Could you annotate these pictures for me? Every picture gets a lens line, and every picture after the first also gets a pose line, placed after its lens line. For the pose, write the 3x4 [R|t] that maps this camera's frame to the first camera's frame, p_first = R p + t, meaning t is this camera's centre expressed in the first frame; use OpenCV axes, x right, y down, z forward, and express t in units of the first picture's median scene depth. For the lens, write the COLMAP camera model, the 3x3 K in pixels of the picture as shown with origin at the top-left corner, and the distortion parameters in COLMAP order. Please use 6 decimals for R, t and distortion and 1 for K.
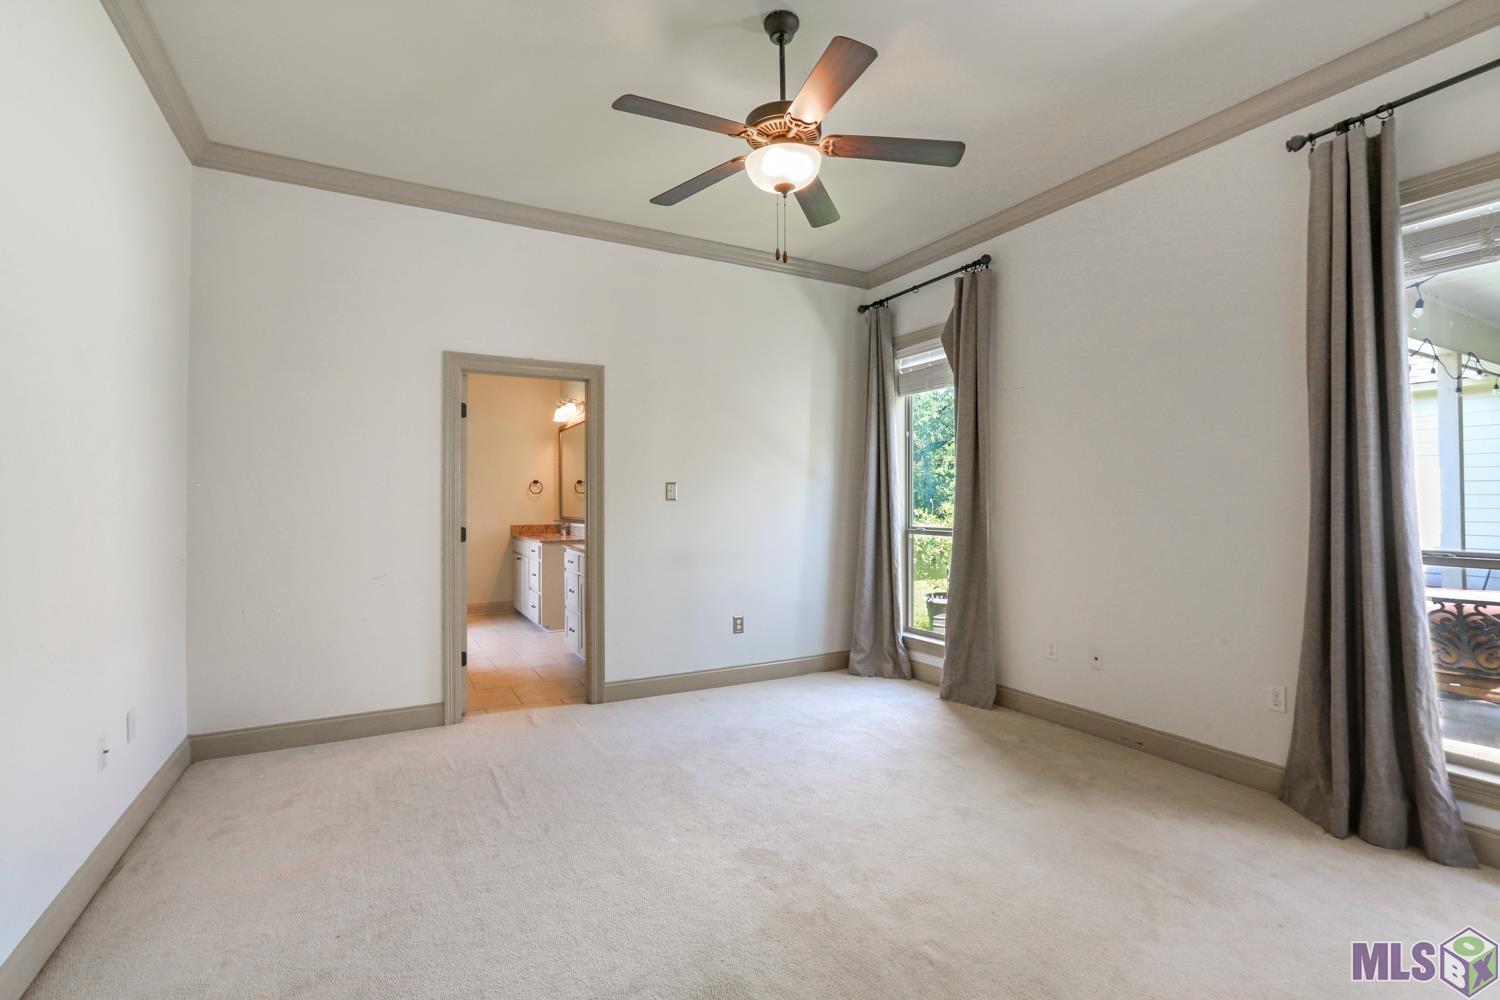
lens RADIAL K [[690.1, 0, 750.0], [0, 690.1, 500.0], [0, 0, 1]] dist [-0.035787, 0.023078]
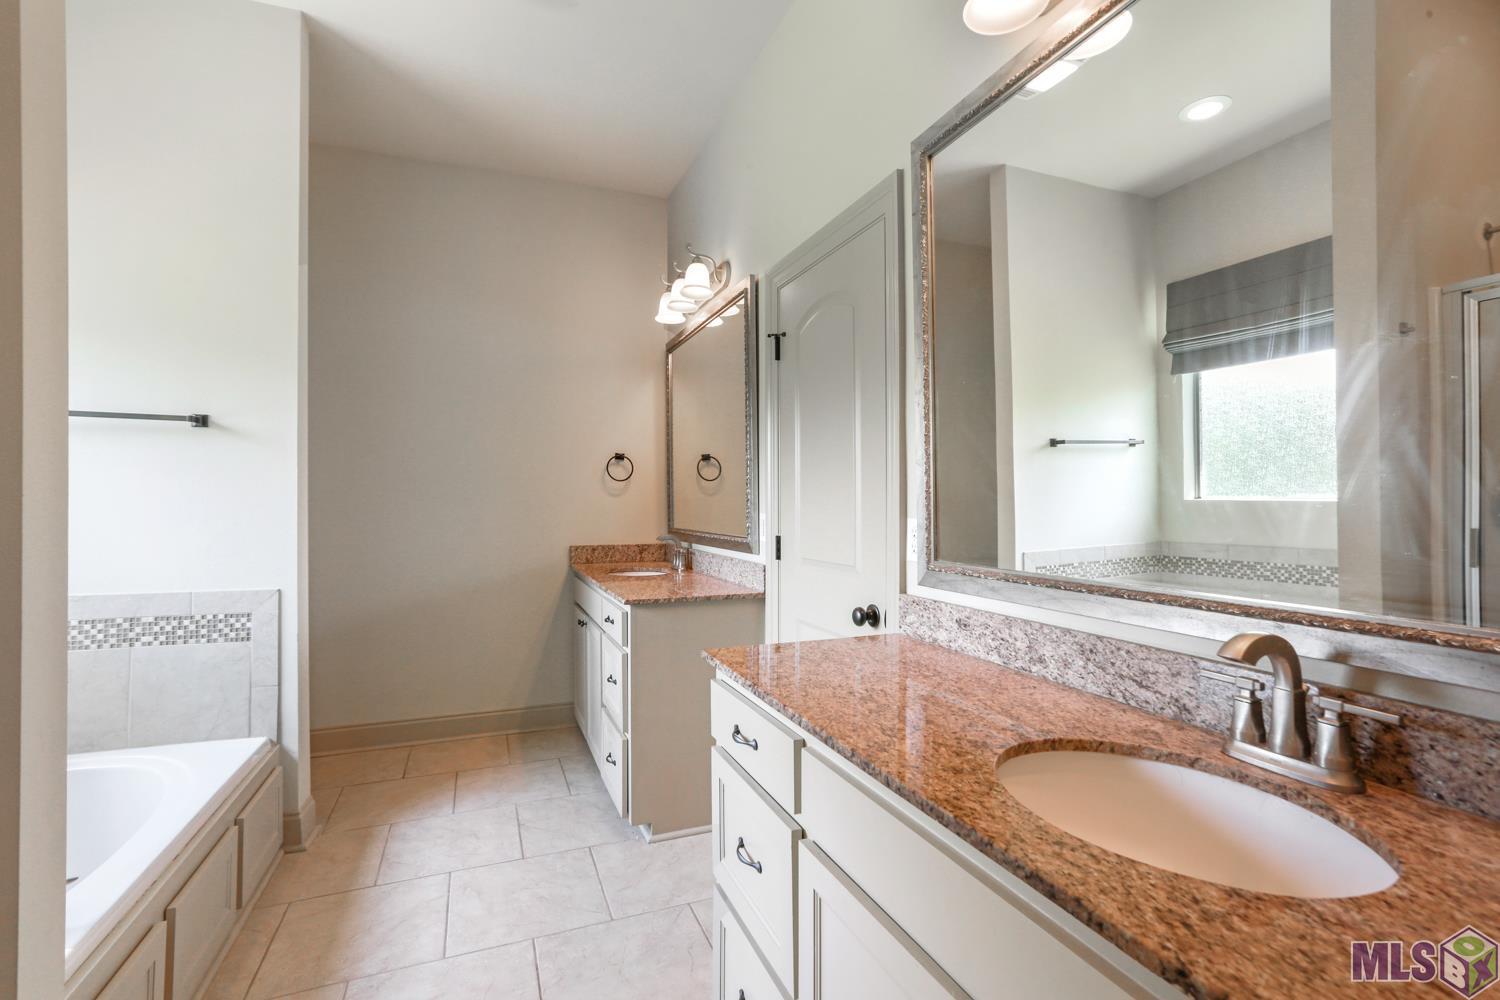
lens RADIAL K [[690.1, 0, 750.0], [0, 690.1, 500.0], [0, 0, 1]] dist [-0.035787, 0.023078]
pose [[0.991933, 0.001185, -0.126759, -0.162789], [-0.001044, 0.999999, 0.001183, 0.003610], [0.126760, -0.001041, 0.991933, 0.542855]]
